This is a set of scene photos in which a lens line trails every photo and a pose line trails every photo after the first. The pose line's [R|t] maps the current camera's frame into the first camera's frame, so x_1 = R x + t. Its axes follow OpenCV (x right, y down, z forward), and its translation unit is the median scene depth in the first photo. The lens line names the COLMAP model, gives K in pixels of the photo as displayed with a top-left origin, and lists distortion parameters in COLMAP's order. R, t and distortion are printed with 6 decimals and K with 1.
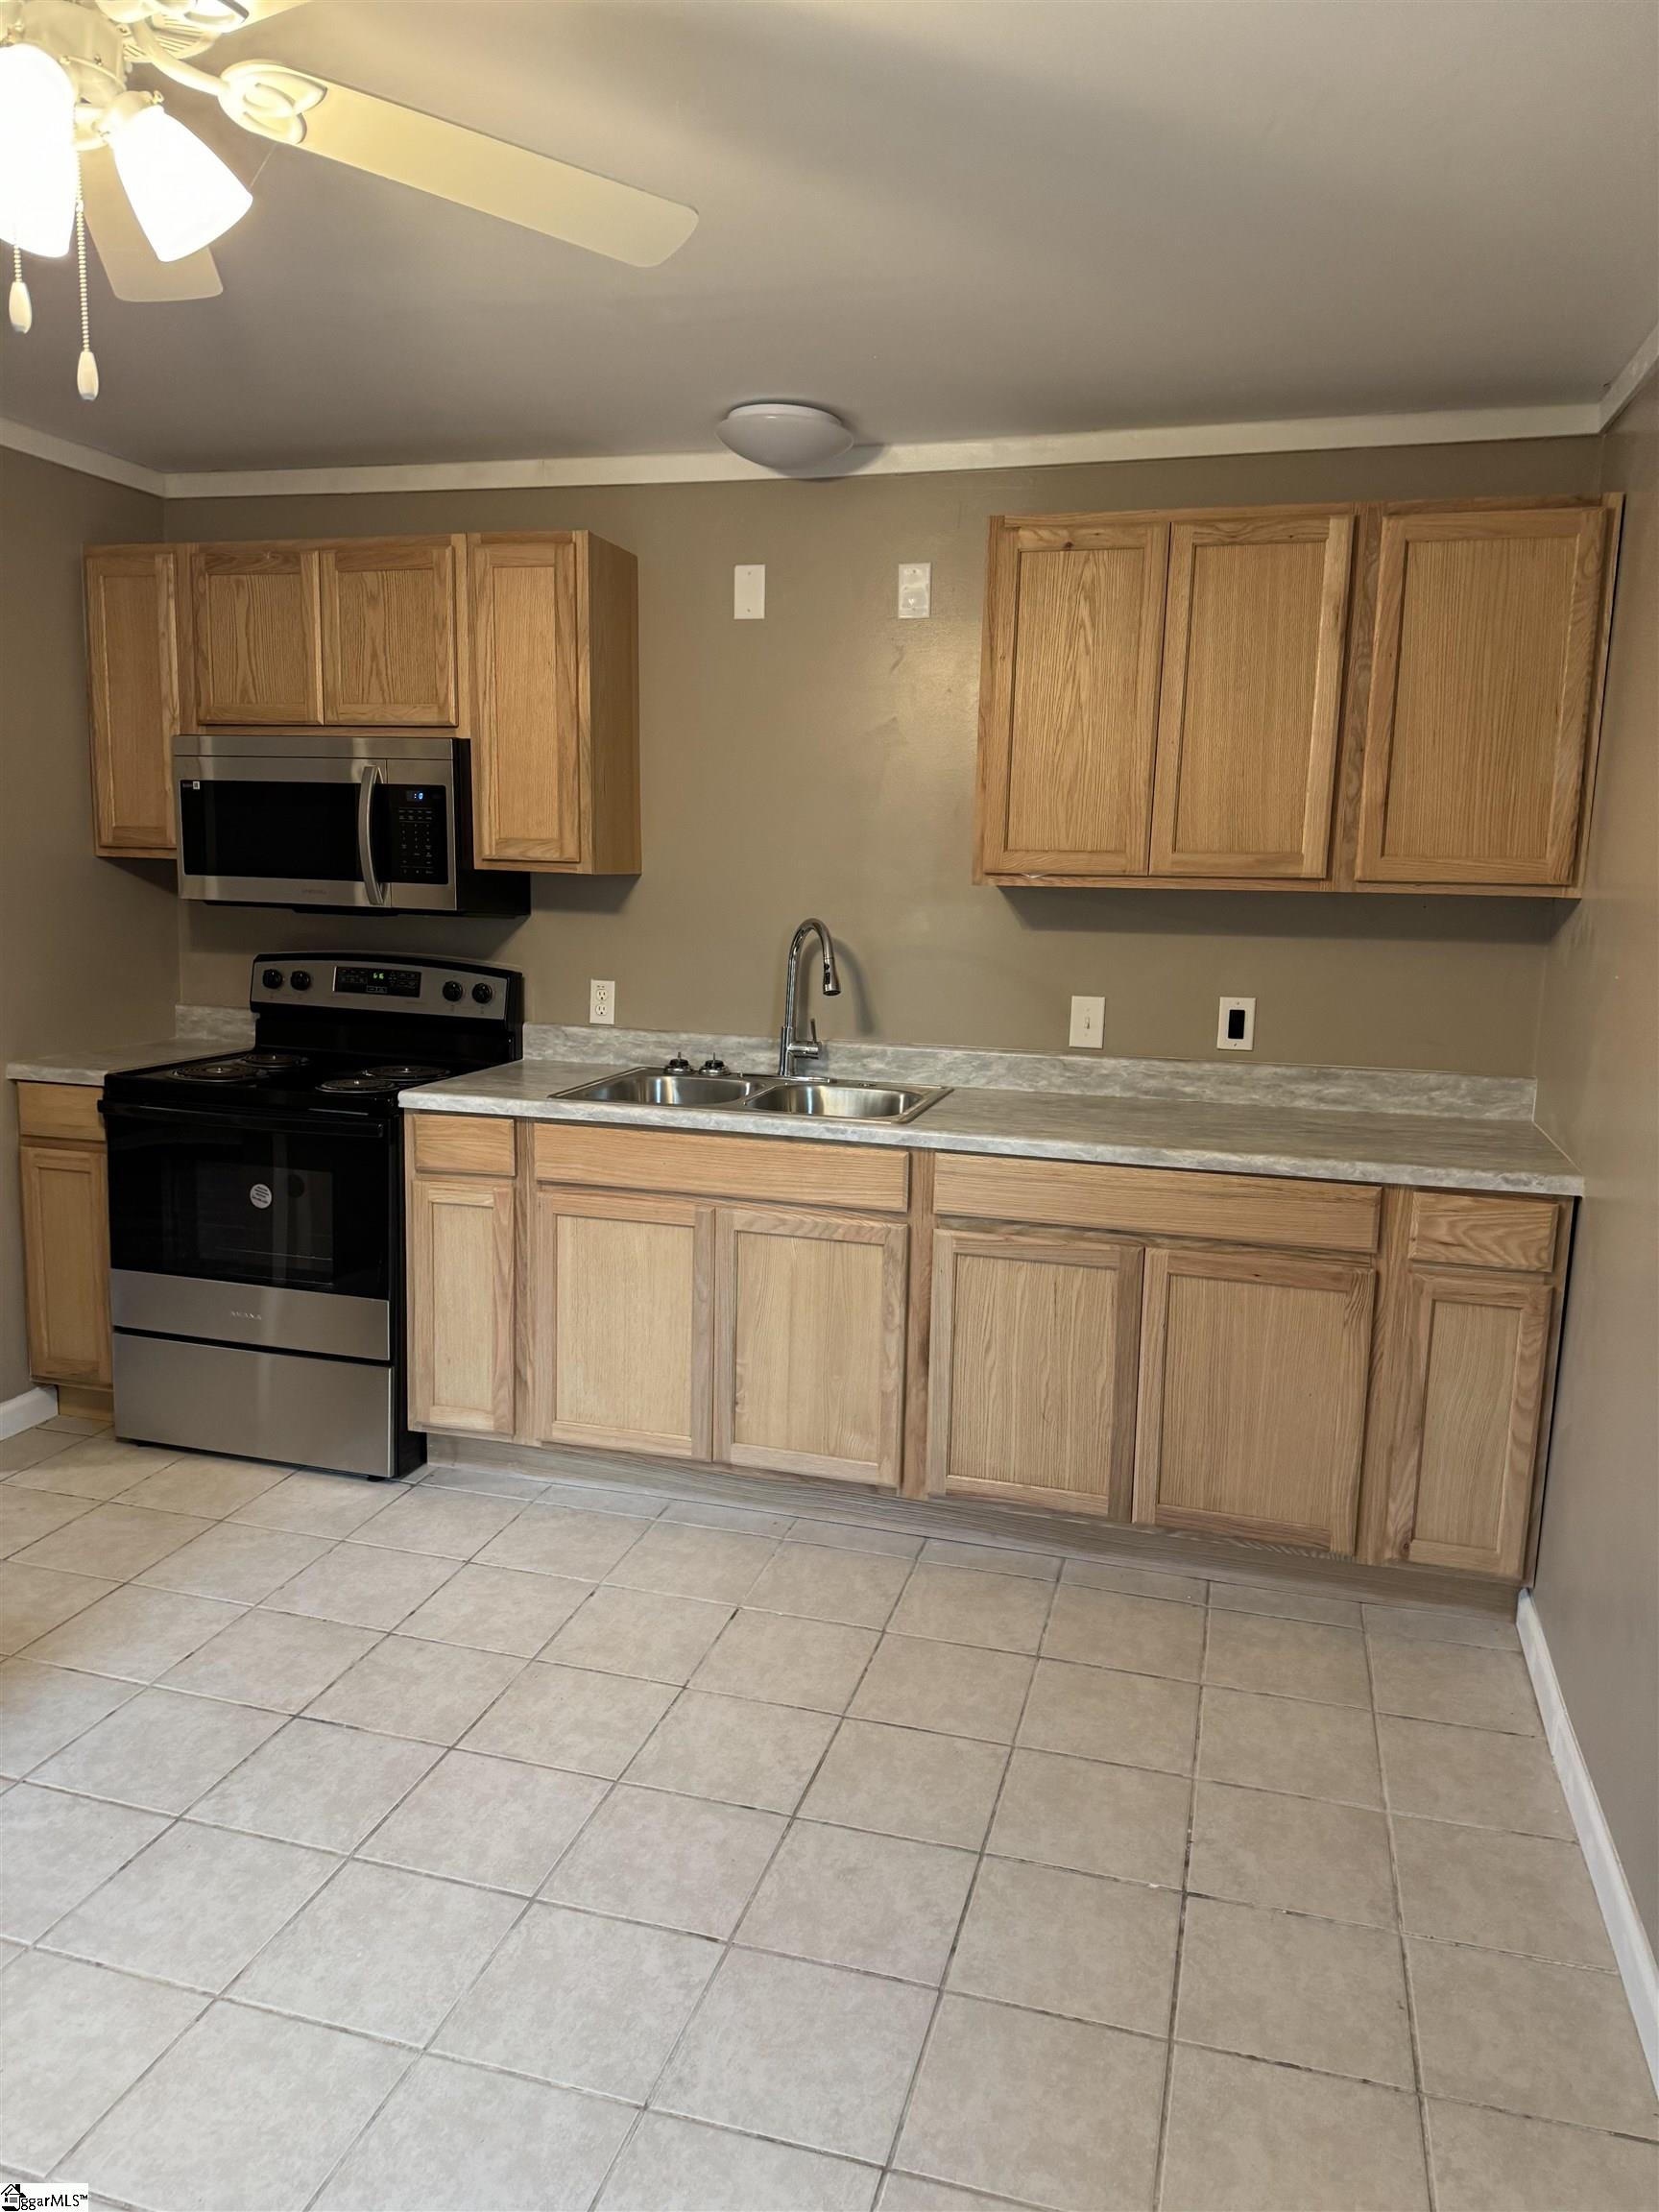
lens RADIAL K [[1536.9, 0, 838.2], [0, 1536.9, 1114.1], [0, 0, 1]] dist [0.100055, -0.144717]
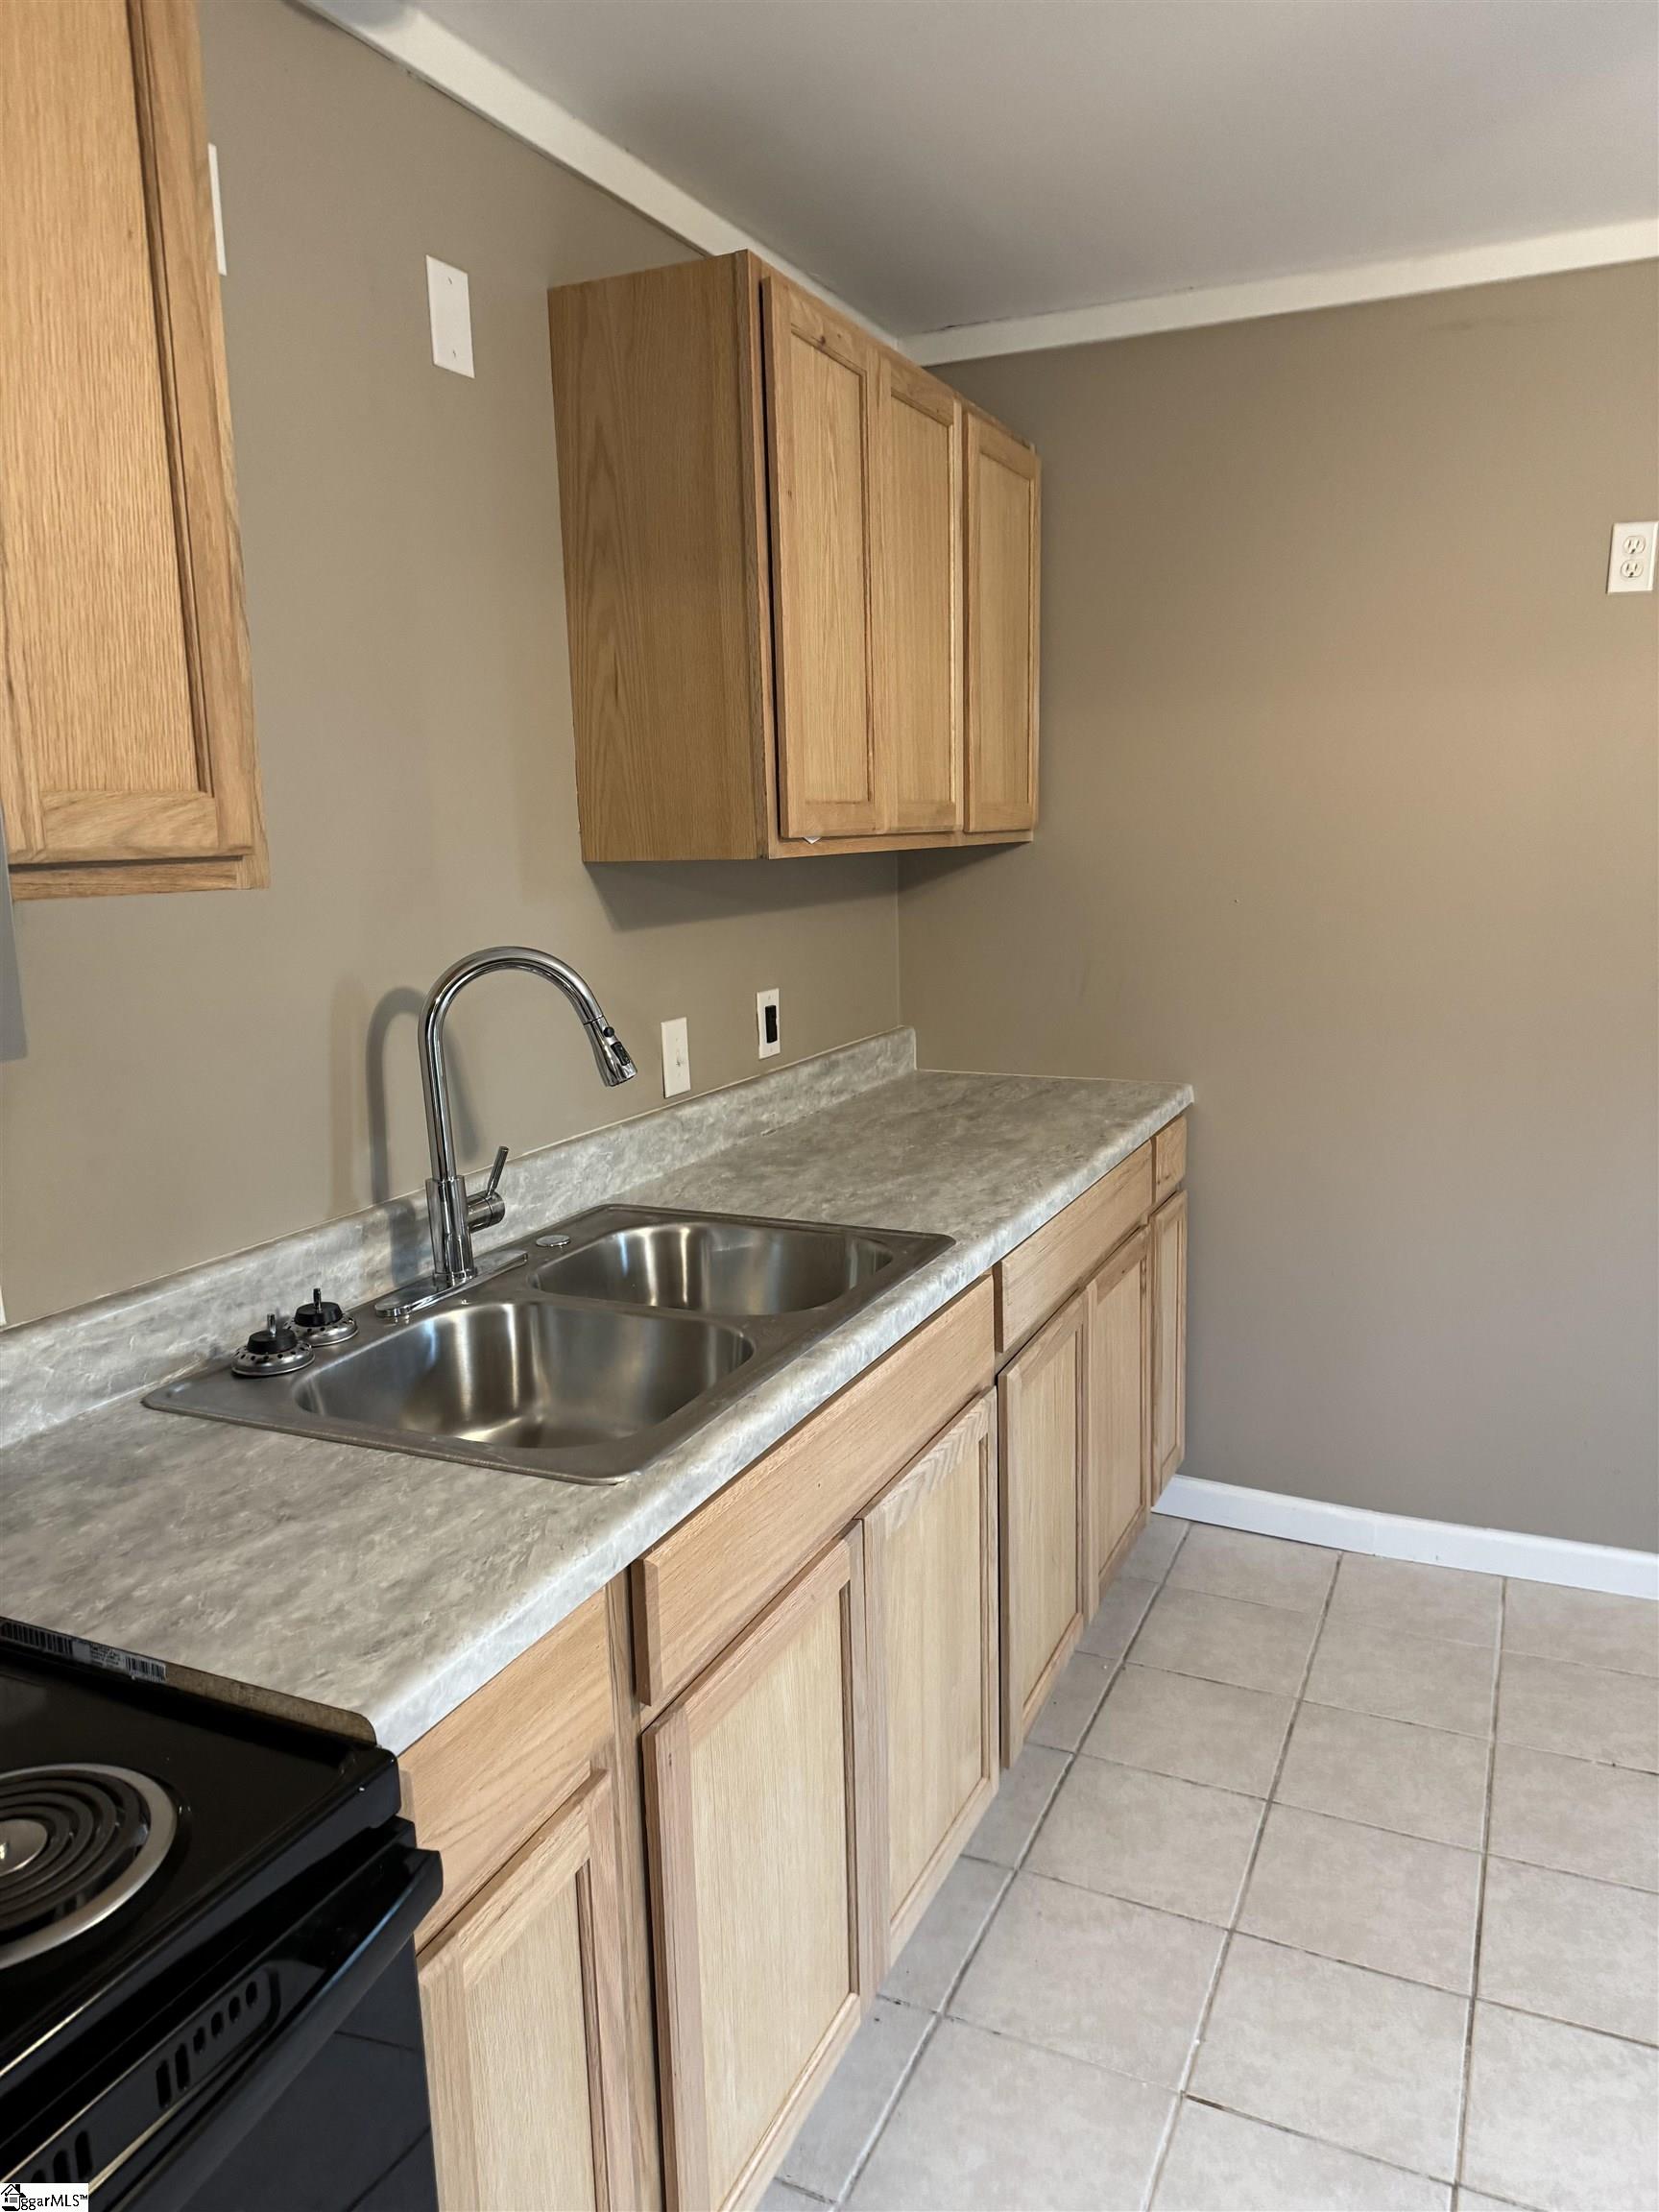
lens RADIAL K [[1558.9, 0, 830.3], [0, 1558.9, 1097.5], [0, 0, 1]] dist [0.043760, -0.047024]
pose [[0.150821, -0.196963, 0.968741, -0.500387], [0.191060, 0.967282, 0.166920, -0.145249], [-0.969922, 0.159912, 0.183518, 0.820861]]
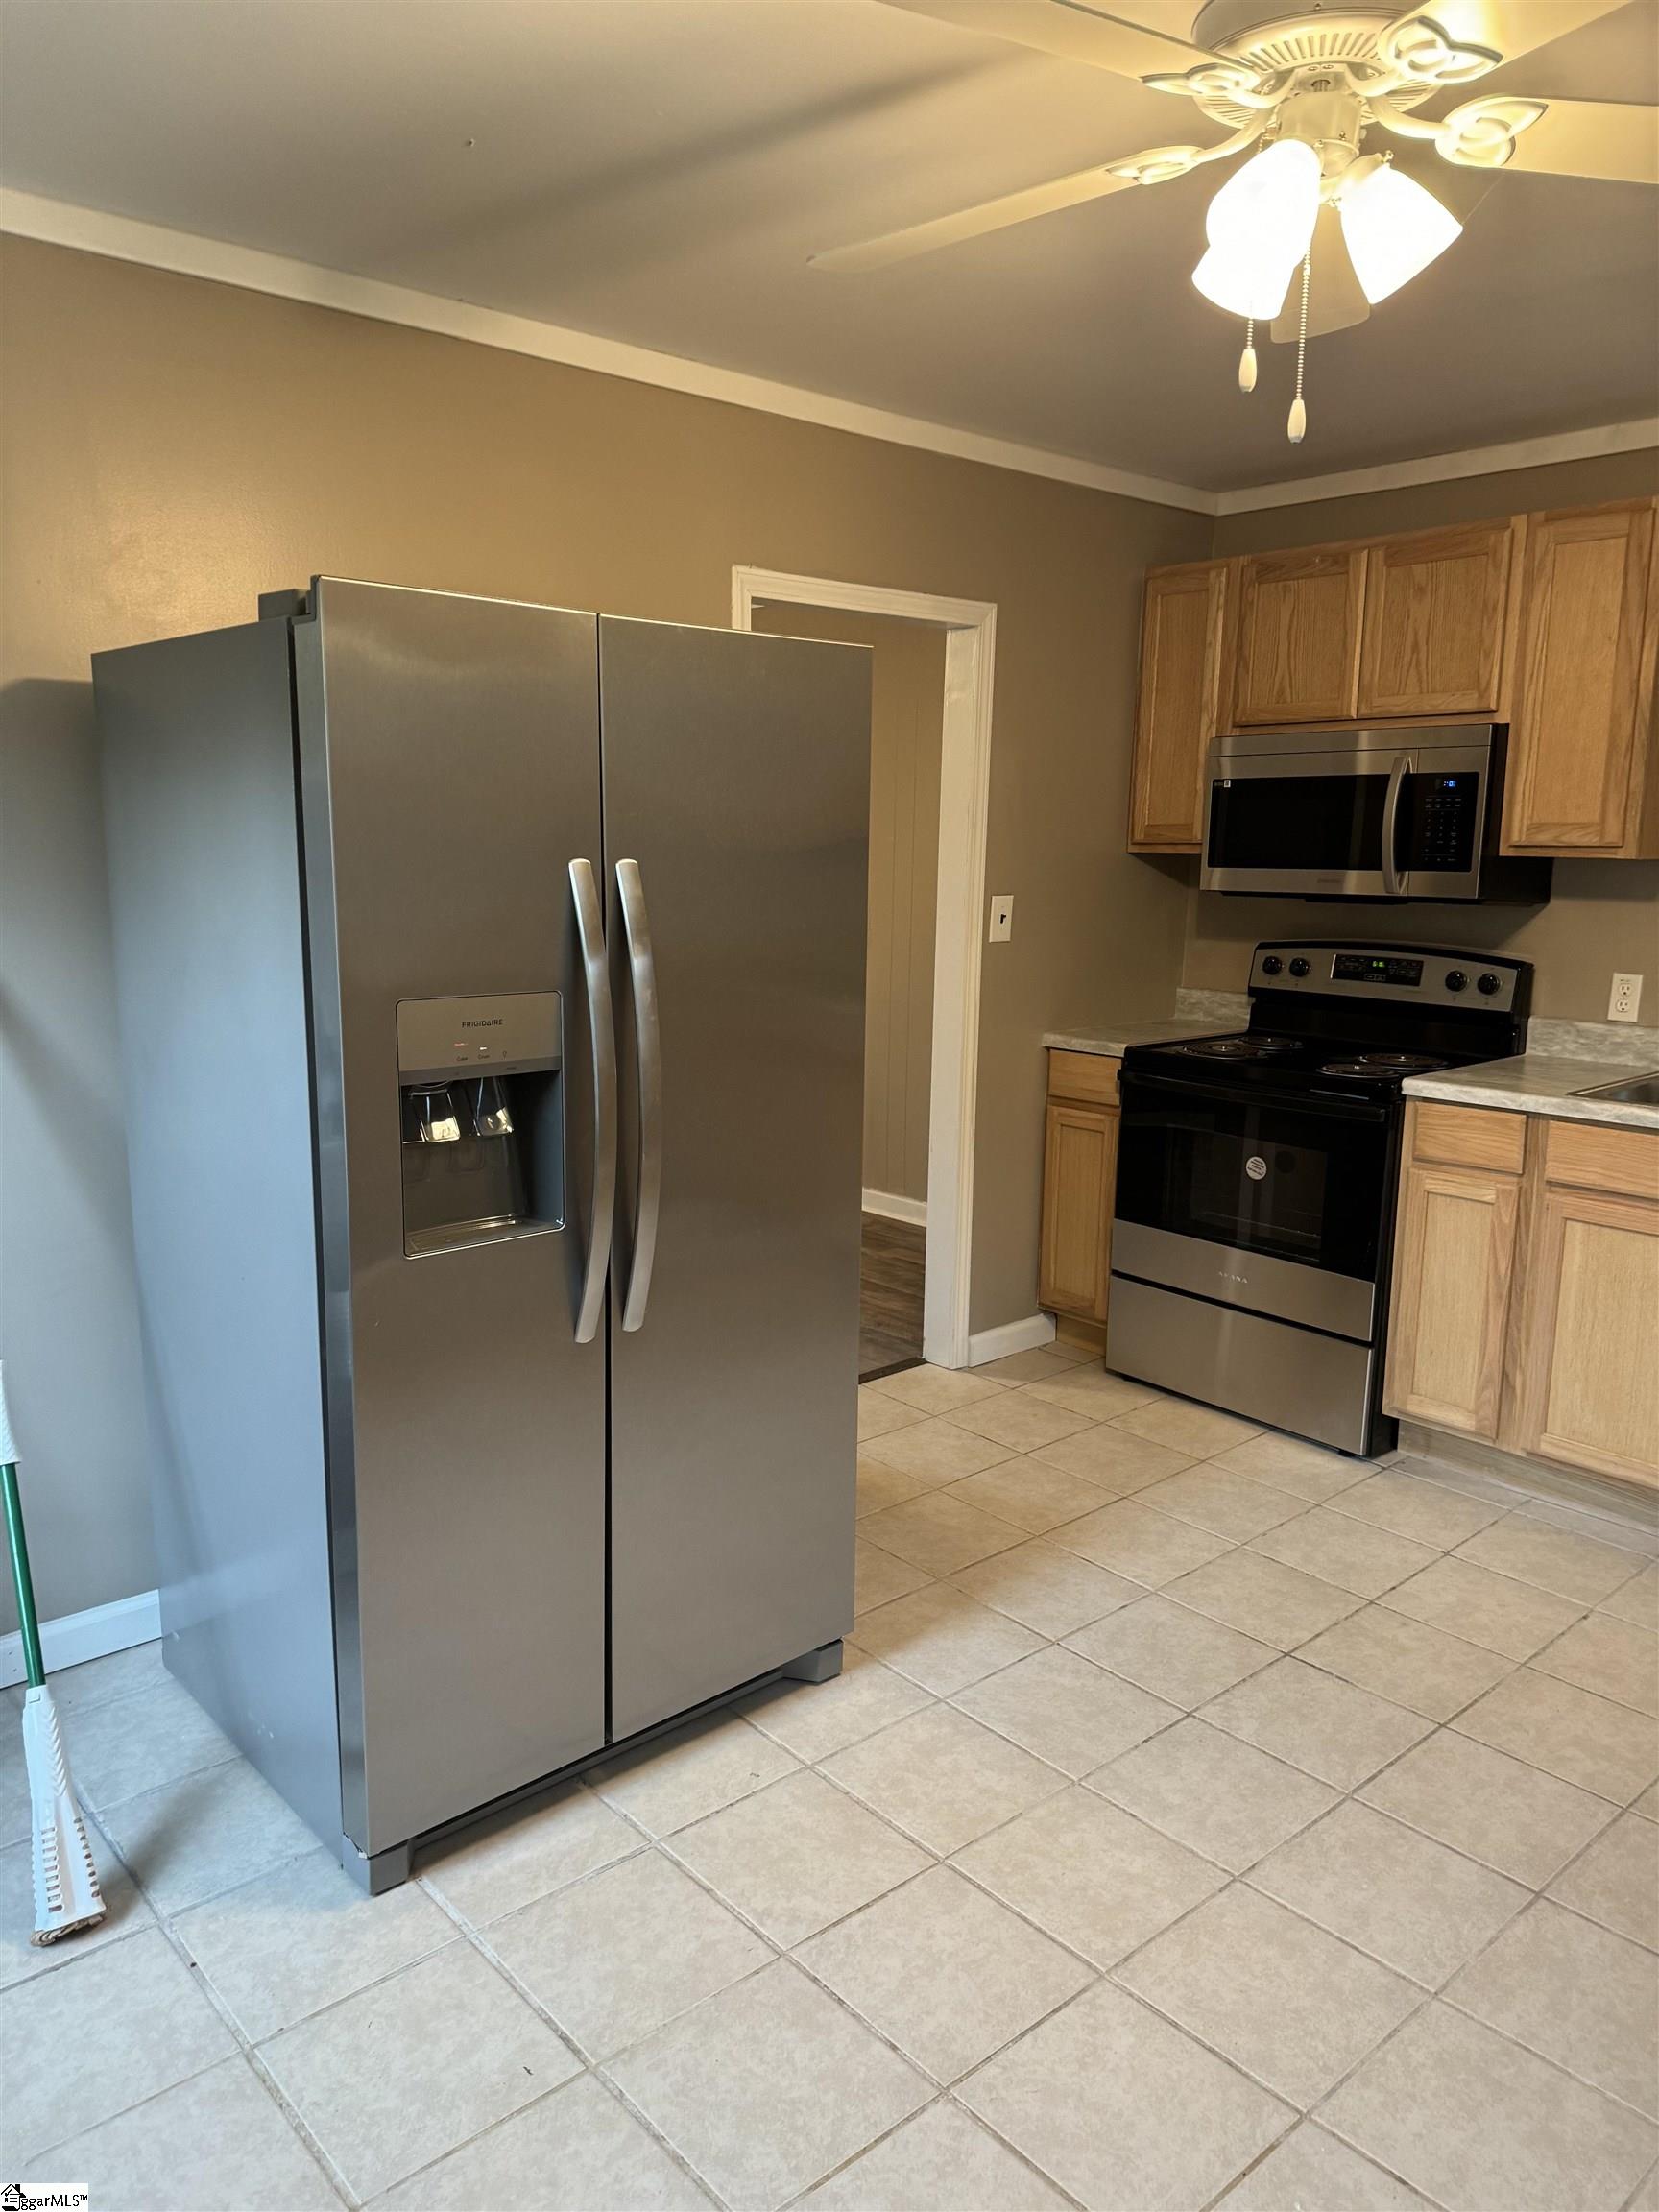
lens RADIAL K [[1544.0, 0, 816.3], [0, 1544.0, 1119.3], [0, 0, 1]] dist [0.098797, -0.170029]
pose [[0.838082, 0.081730, -0.539388, -0.051880], [-0.077526, 0.996522, 0.030539, 0.010034], [0.540008, 0.016222, 0.841504, -0.059005]]
